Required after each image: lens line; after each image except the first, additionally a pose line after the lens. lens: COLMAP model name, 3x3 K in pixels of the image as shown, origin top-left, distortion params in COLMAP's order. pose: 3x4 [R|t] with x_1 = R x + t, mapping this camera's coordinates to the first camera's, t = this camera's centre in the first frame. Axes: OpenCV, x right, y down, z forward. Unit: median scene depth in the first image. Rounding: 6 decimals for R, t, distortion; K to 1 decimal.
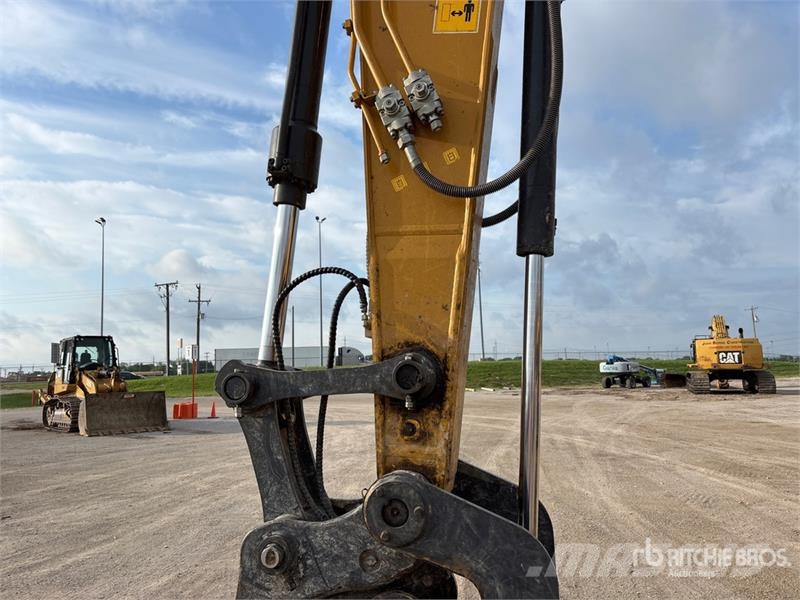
lens RADIAL K [[602.5, 0, 402.6], [0, 602.5, 296.8], [0, 0, 1]] dist [0.054093, -0.062276]
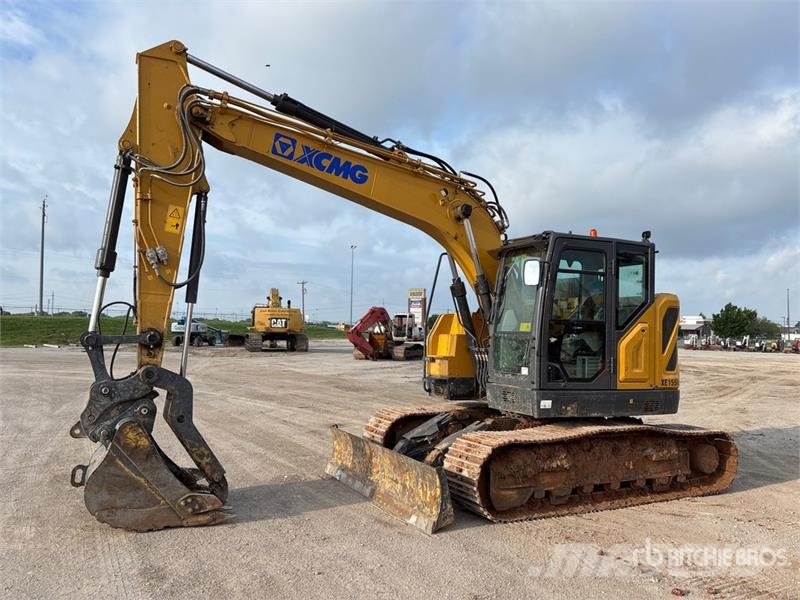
lens RADIAL K [[602.5, 0, 402.6], [0, 602.5, 296.8], [0, 0, 1]] dist [0.054093, -0.062276]
pose [[0.774831, 0.068677, 0.628426, -0.056286], [-0.110757, 0.993453, 0.027991, -0.018735], [-0.622390, -0.091291, 0.777365, -0.133441]]
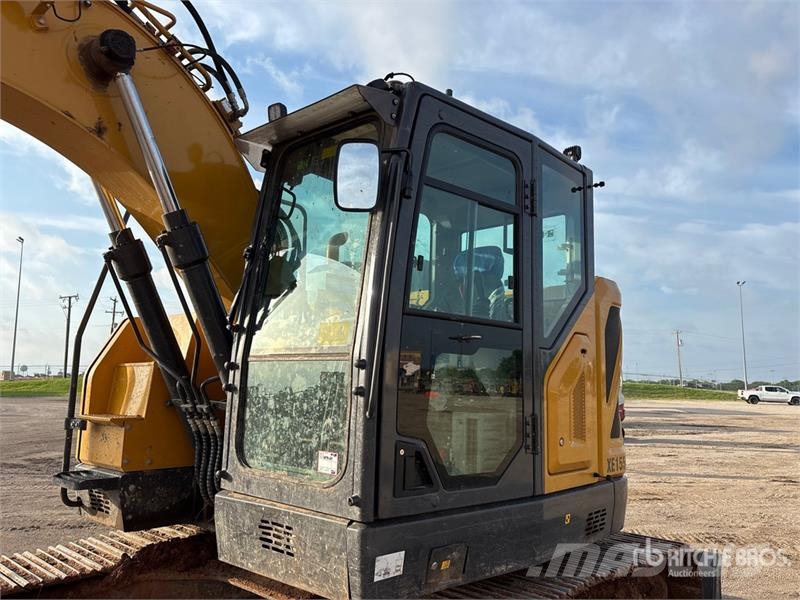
lens RADIAL K [[602.5, 0, 402.6], [0, 602.5, 296.8], [0, 0, 1]] dist [0.054093, -0.062276]
pose [[0.476987, 0.148076, 0.866347, 0.049536], [-0.128235, 0.986882, -0.098075, -0.005391], [-0.869505, -0.064315, 0.489719, -0.040905]]
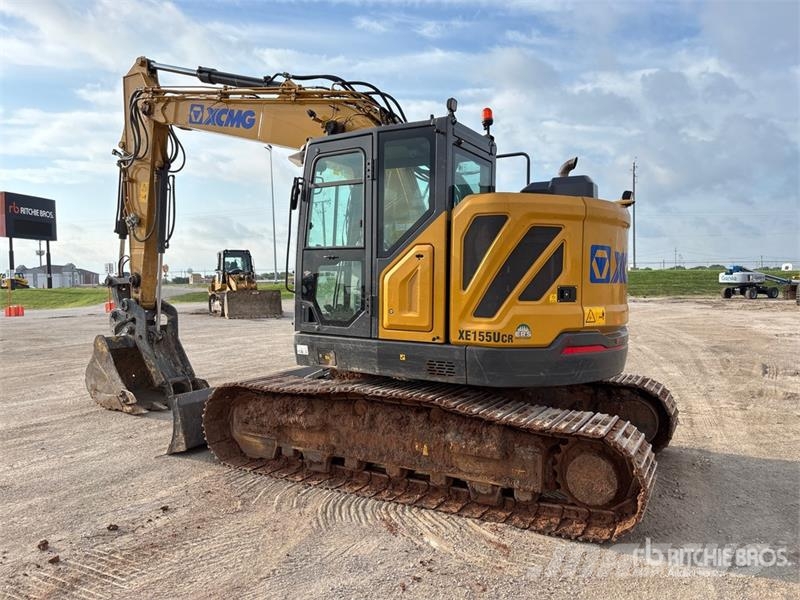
lens RADIAL K [[602.5, 0, 402.6], [0, 602.5, 296.8], [0, 0, 1]] dist [0.054093, -0.062276]
pose [[0.957840, 0.023245, -0.286360, 0.186050], [0.021086, 0.988346, 0.150758, -0.022202], [0.286527, -0.150440, 0.946187, -0.158850]]
